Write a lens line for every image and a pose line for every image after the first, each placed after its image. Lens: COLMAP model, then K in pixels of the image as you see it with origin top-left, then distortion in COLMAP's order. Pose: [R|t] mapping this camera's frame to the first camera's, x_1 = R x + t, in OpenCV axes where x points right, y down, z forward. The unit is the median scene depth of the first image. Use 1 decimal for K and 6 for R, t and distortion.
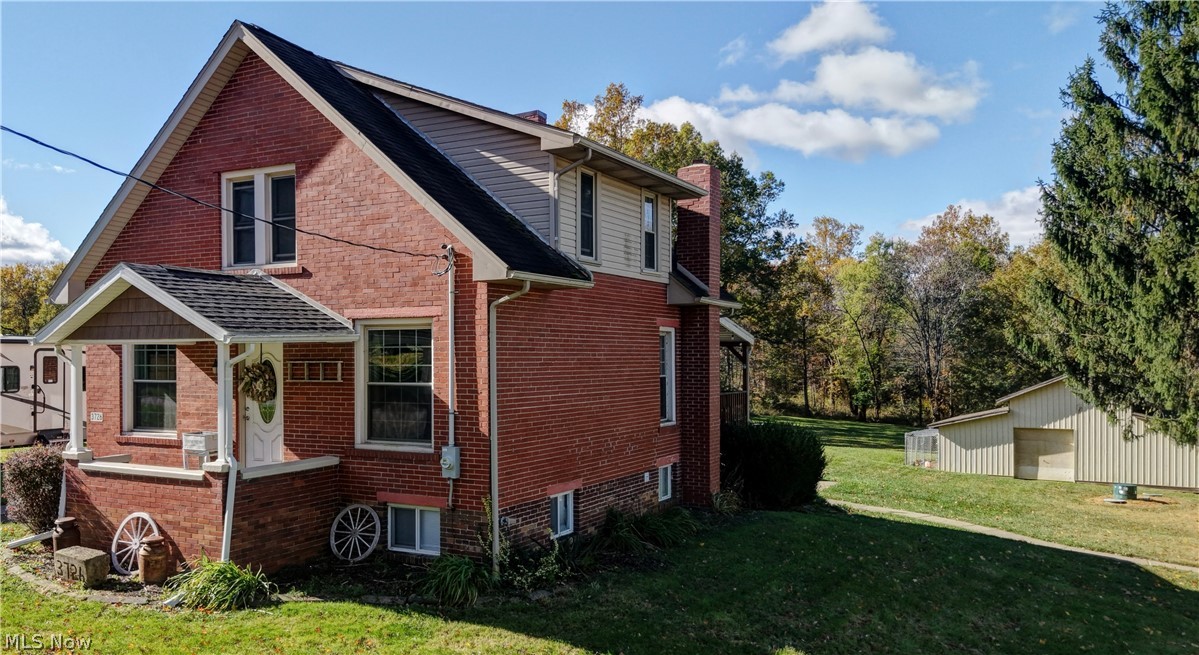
lens RADIAL K [[976.2, 0, 491.4], [0, 976.2, 371.3], [0, 0, 1]] dist [-0.000258, -0.002330]
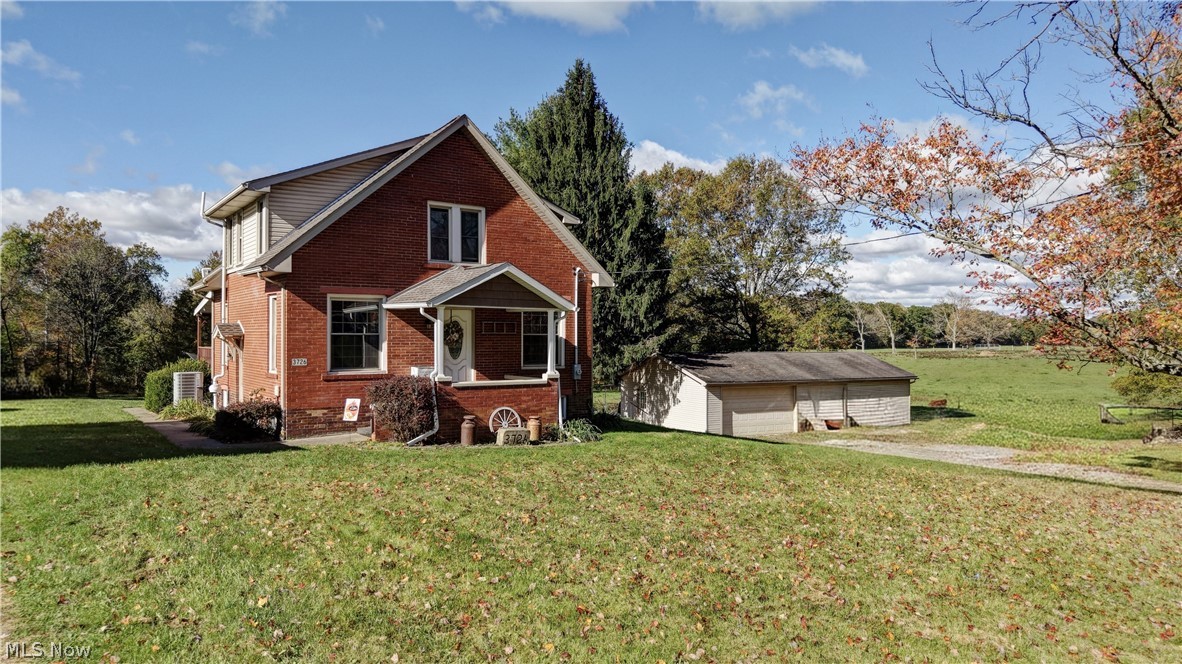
lens RADIAL K [[811.2, 0, 596.9], [0, 811.2, 334.2], [0, 0, 1]] dist [0.079729, -0.101498]
pose [[0.402424, 0.008981, 0.915409, -1.445713], [0.010325, 0.999844, -0.014348, 0.034945], [-0.915395, 0.015225, 0.402268, 0.243360]]
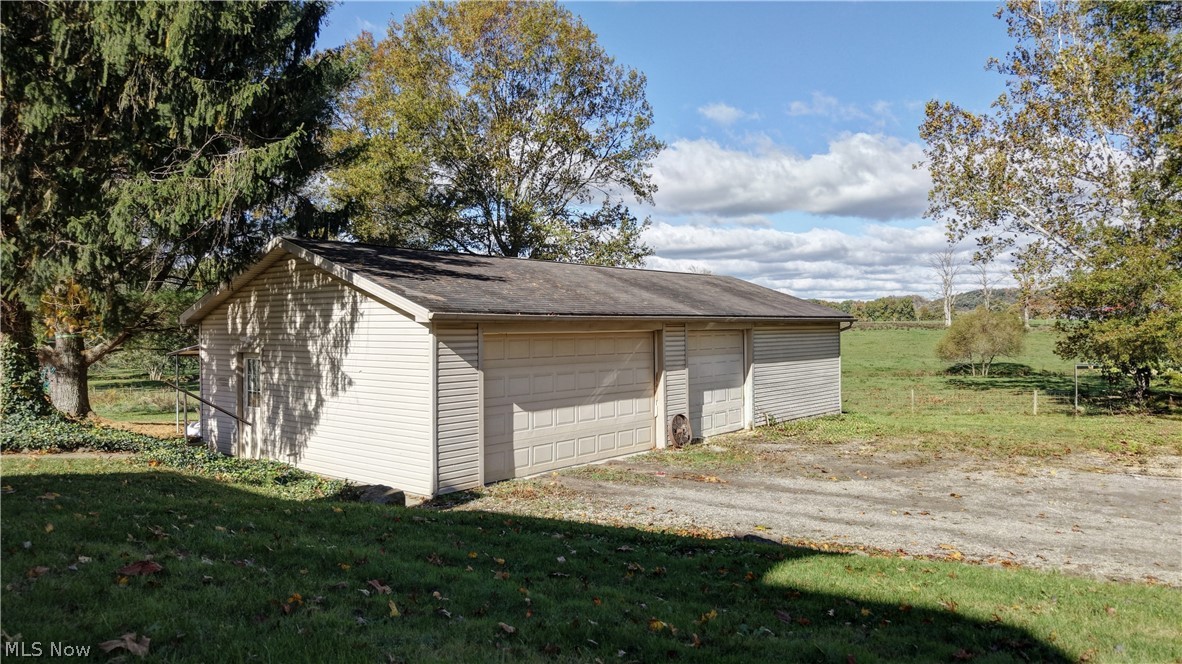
lens RADIAL K [[780.8, 0, 557.8], [0, 780.8, 327.3], [0, 0, 1]] dist [0.049240, -0.058943]
pose [[0.128661, 0.002610, 0.991685, 0.398828], [0.028981, 0.999560, -0.006391, 0.182227], [-0.991265, 0.029563, 0.128529, 0.769736]]
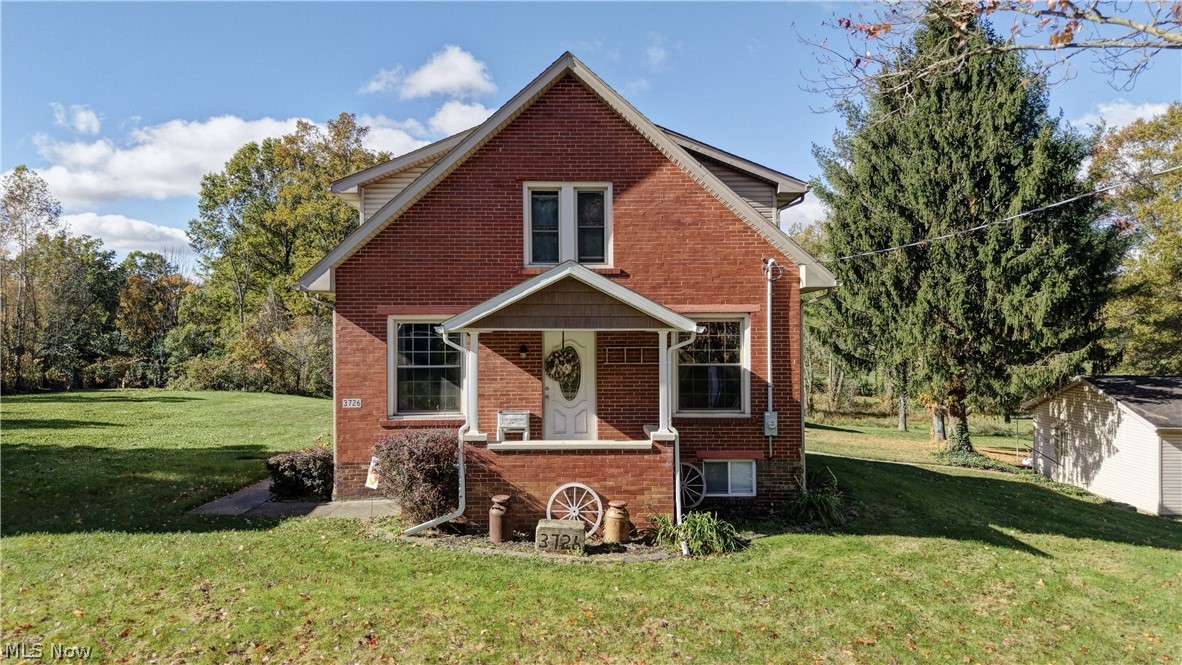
lens RADIAL K [[806.1, 0, 584.2], [0, 806.1, 338.8], [0, 0, 1]] dist [0.051172, -0.068467]
pose [[0.849681, 0.001618, 0.527294, -0.754294], [0.009068, 0.999803, -0.017679, -0.003470], [-0.527219, 0.019803, 0.849499, 0.182624]]
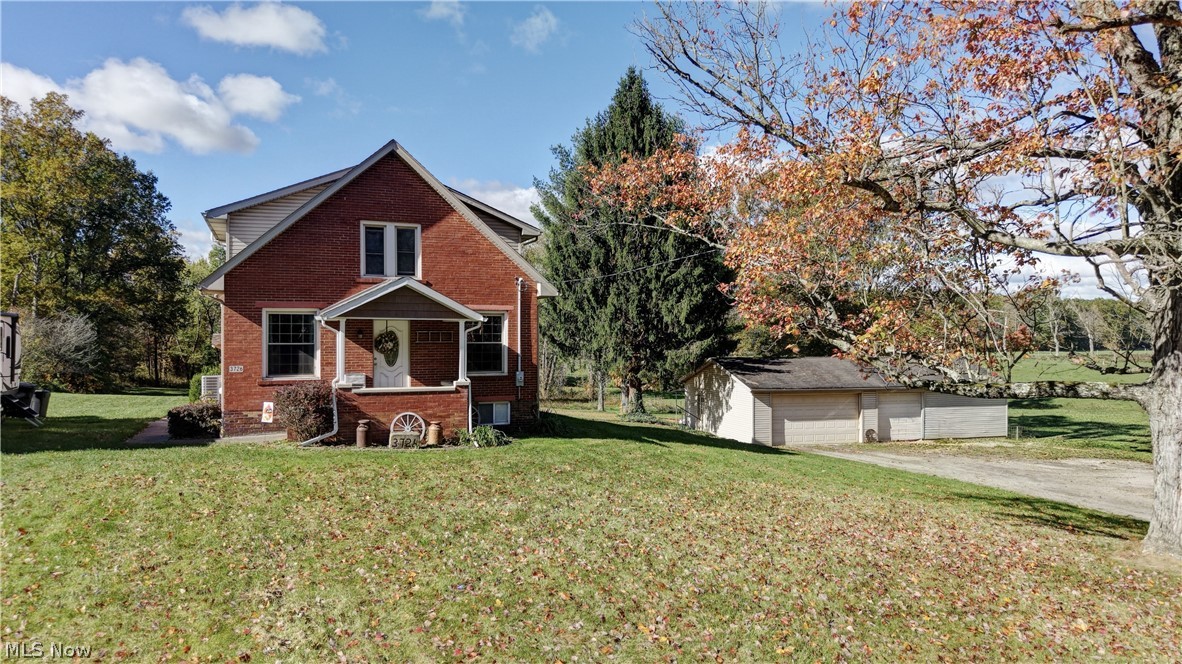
lens RADIAL K [[806.1, 0, 584.2], [0, 806.1, 338.3], [0, 0, 1]] dist [0.051172, -0.068467]
pose [[0.617289, 0.004128, 0.786726, -1.214658], [0.010313, 0.999858, -0.013338, 0.026674], [-0.786669, 0.016347, 0.617159, -0.182036]]
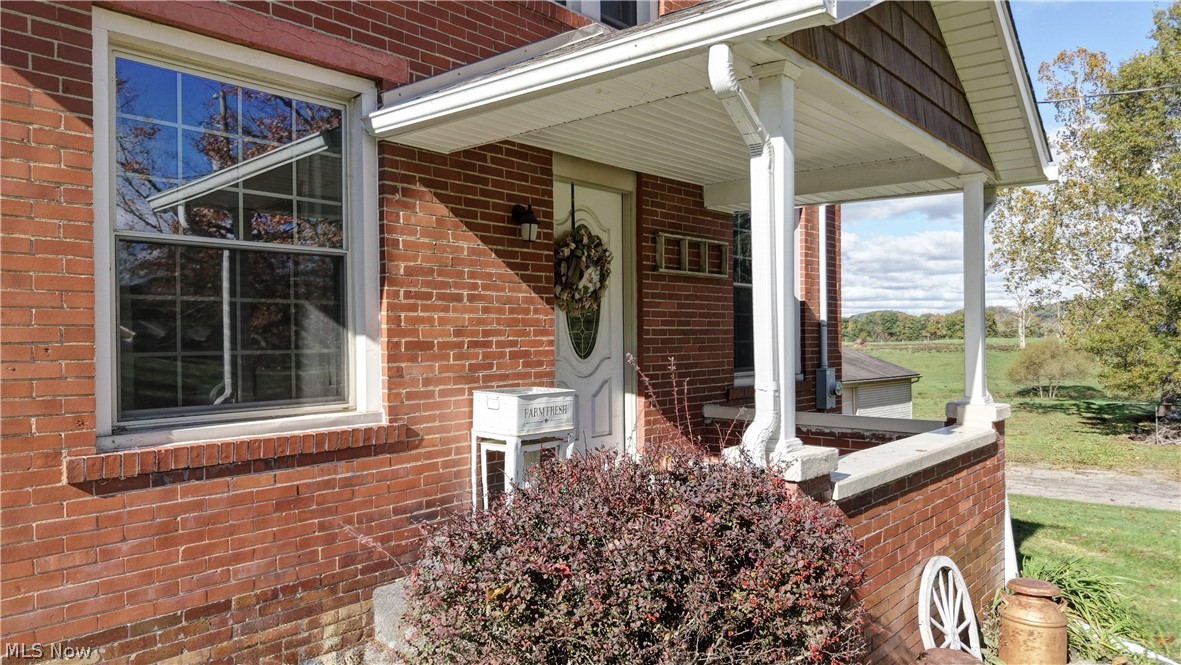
lens RADIAL K [[805.4, 0, 583.7], [0, 805.4, 338.8], [0, 0, 1]] dist [0.051172, -0.068467]
pose [[0.174338, 0.001032, 0.984685, -0.640873], [0.022072, 0.999744, -0.004955, 0.047568], [-0.984438, 0.022597, 0.174271, 0.974389]]
